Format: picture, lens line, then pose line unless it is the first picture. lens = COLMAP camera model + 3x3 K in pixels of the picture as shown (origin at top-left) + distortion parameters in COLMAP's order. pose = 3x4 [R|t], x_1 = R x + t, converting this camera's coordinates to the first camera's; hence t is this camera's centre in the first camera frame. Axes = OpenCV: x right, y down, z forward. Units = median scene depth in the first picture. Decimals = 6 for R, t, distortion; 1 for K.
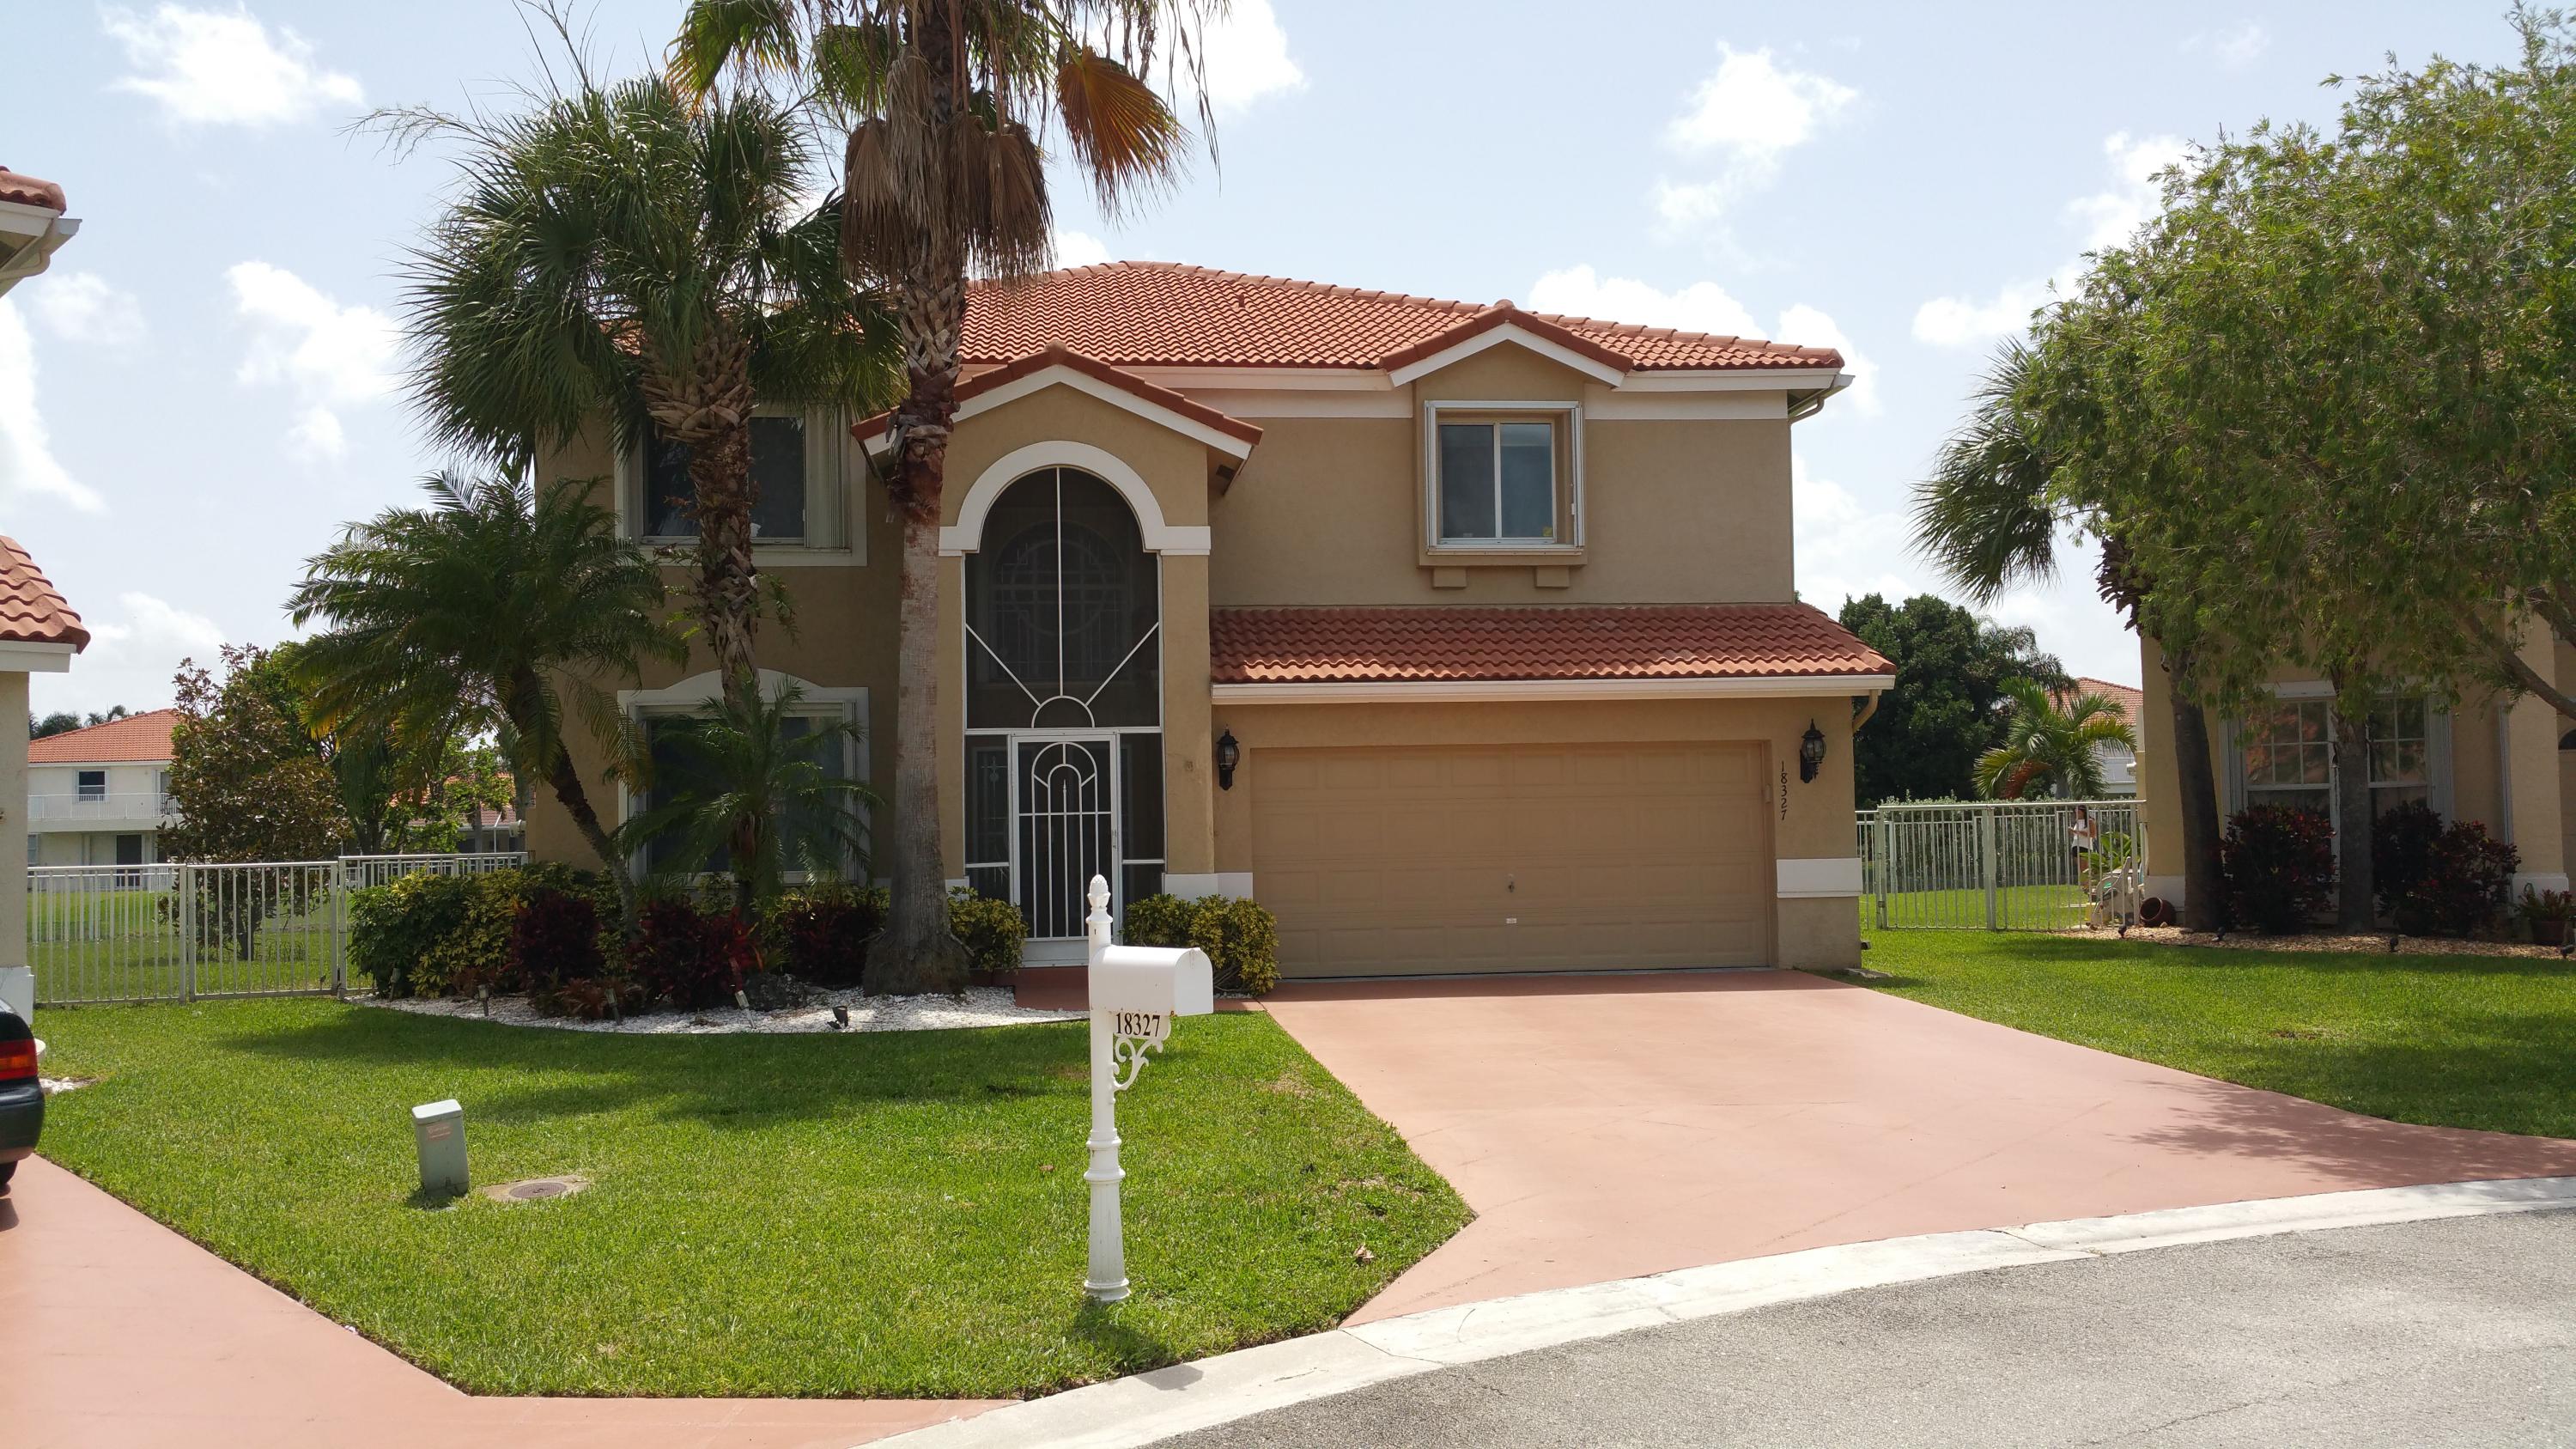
lens RADIAL K [[2180.8, 0, 1389.5], [0, 2180.8, 727.9], [0, 0, 1]] dist [0.037895, -0.090082]
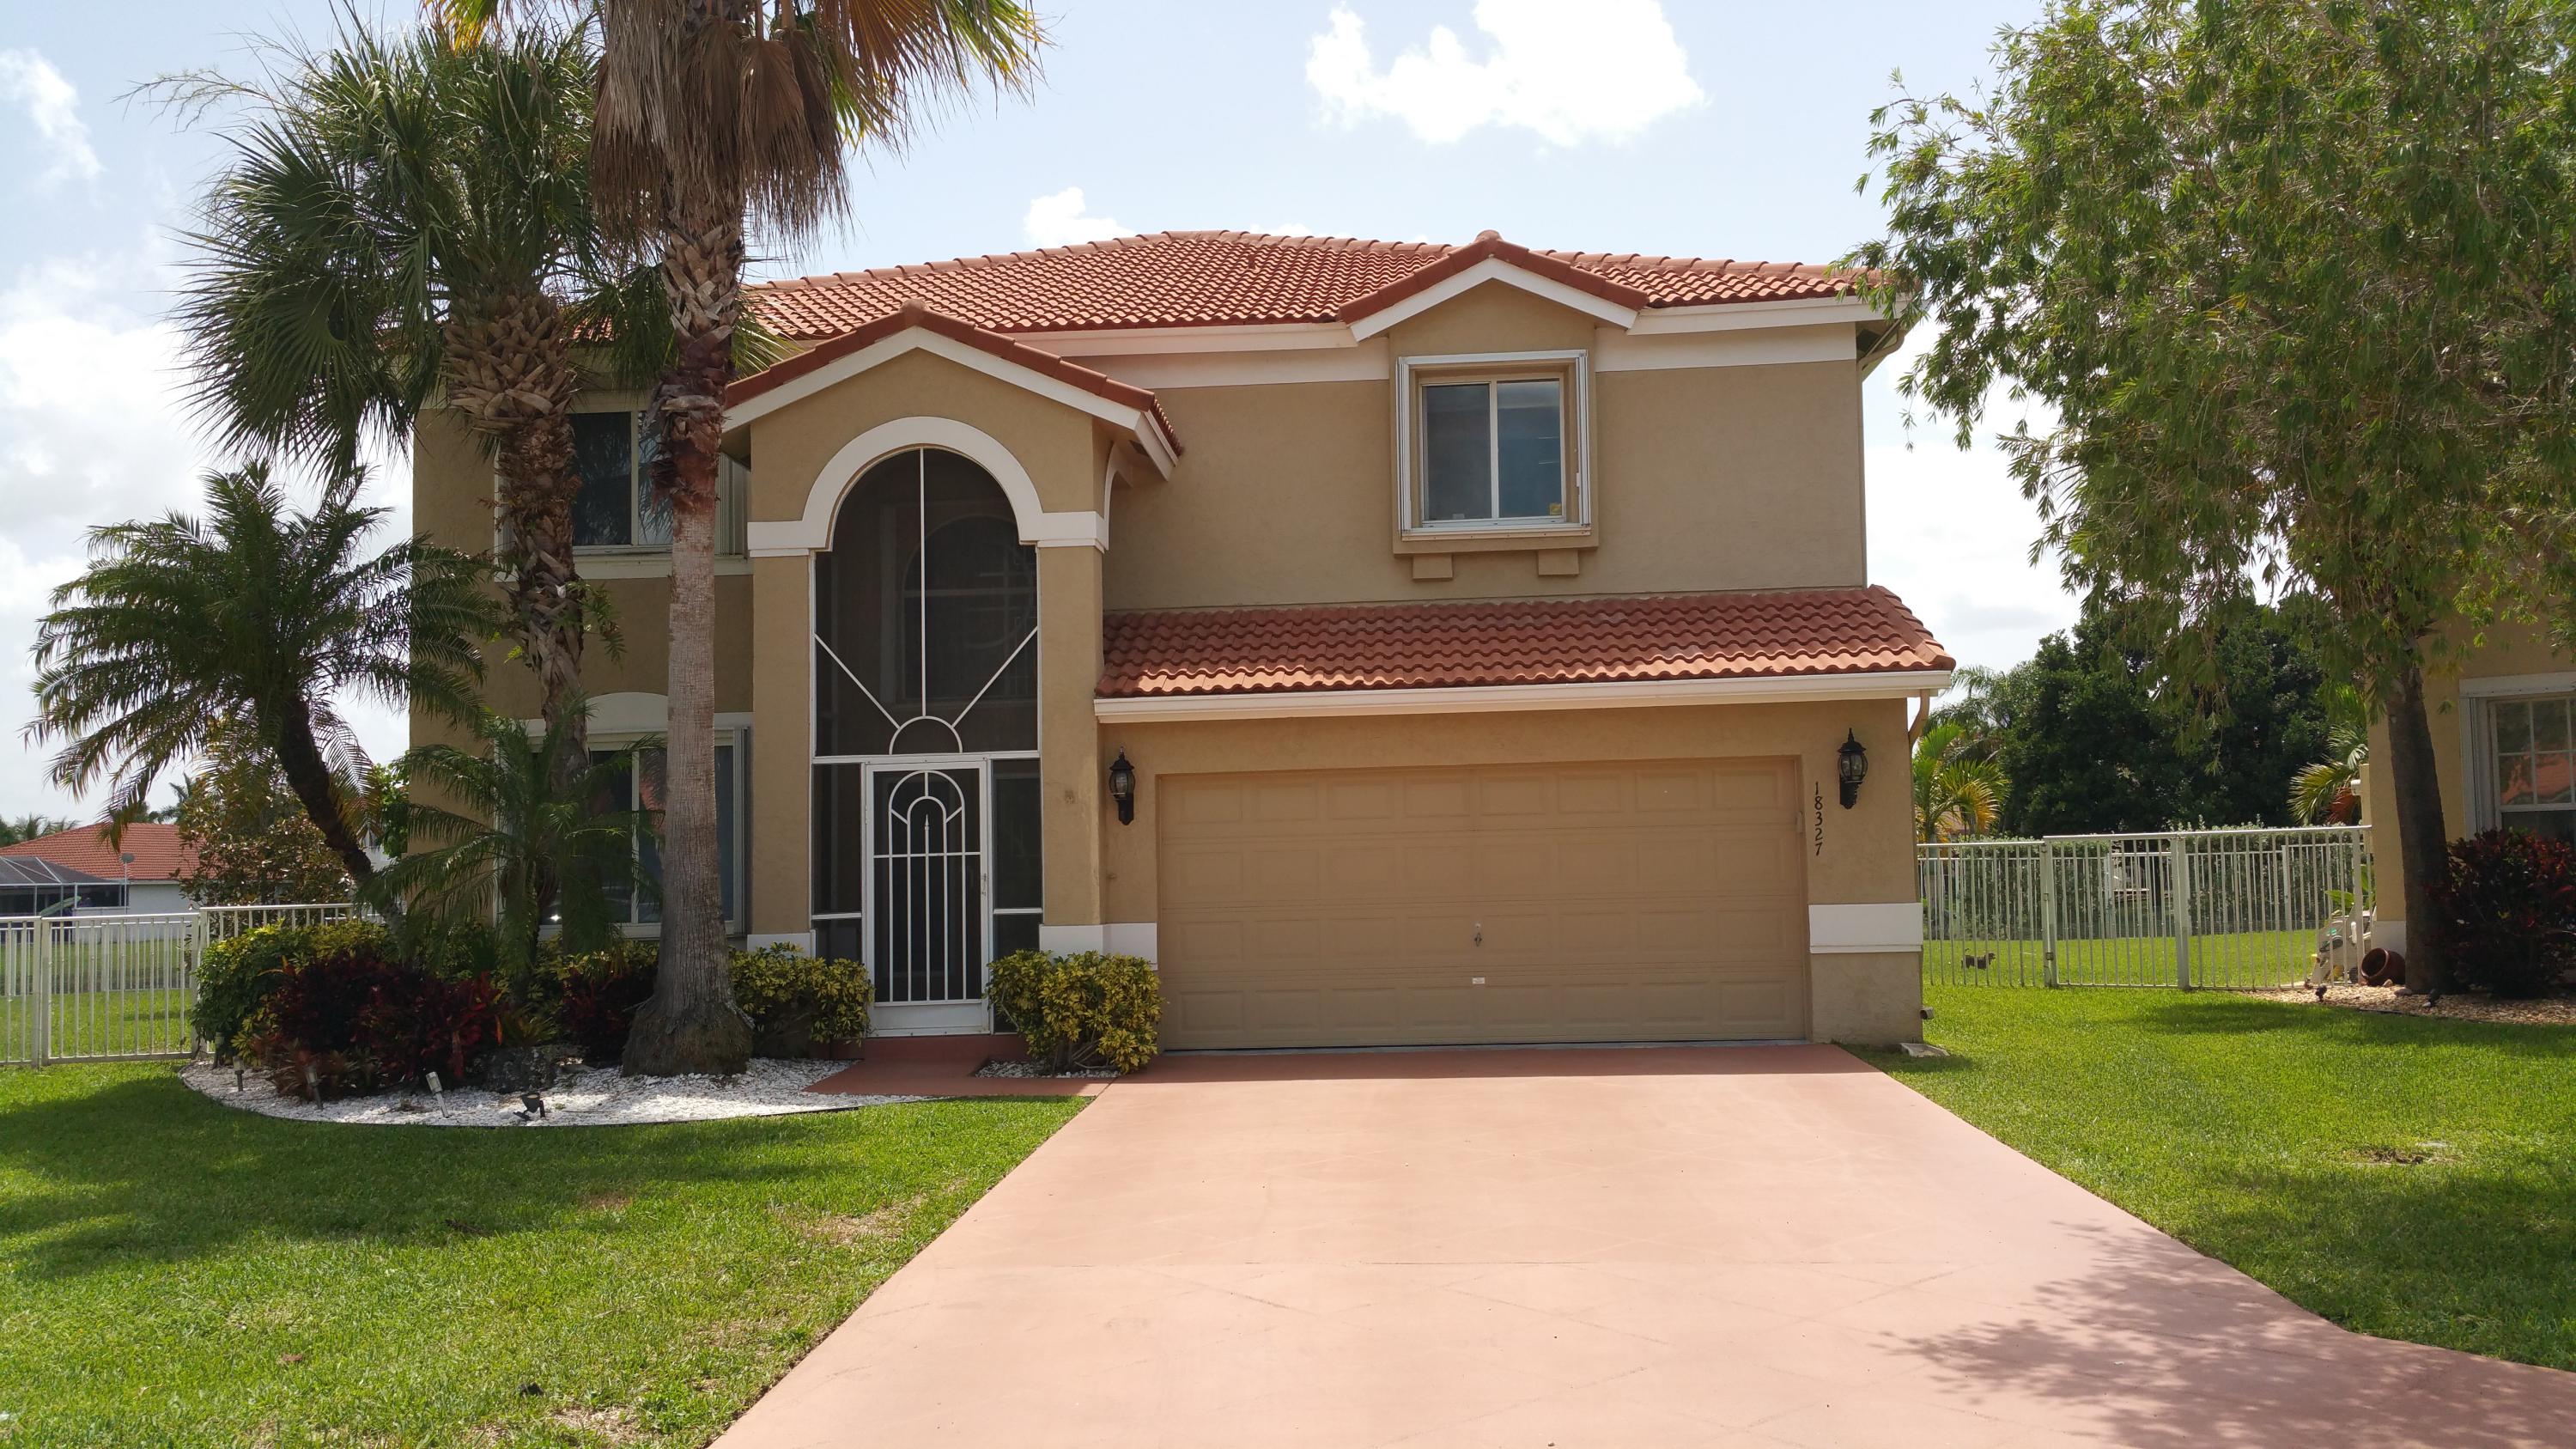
lens RADIAL K [[2180.8, 0, 1357.4], [0, 2180.8, 721.2], [0, 0, 1]] dist [0.037895, -0.090082]
pose [[0.982849, -0.018556, -0.183478, 0.168749], [0.015659, 0.999729, -0.017226, 0.004541], [0.183748, 0.014058, 0.982873, 0.193205]]
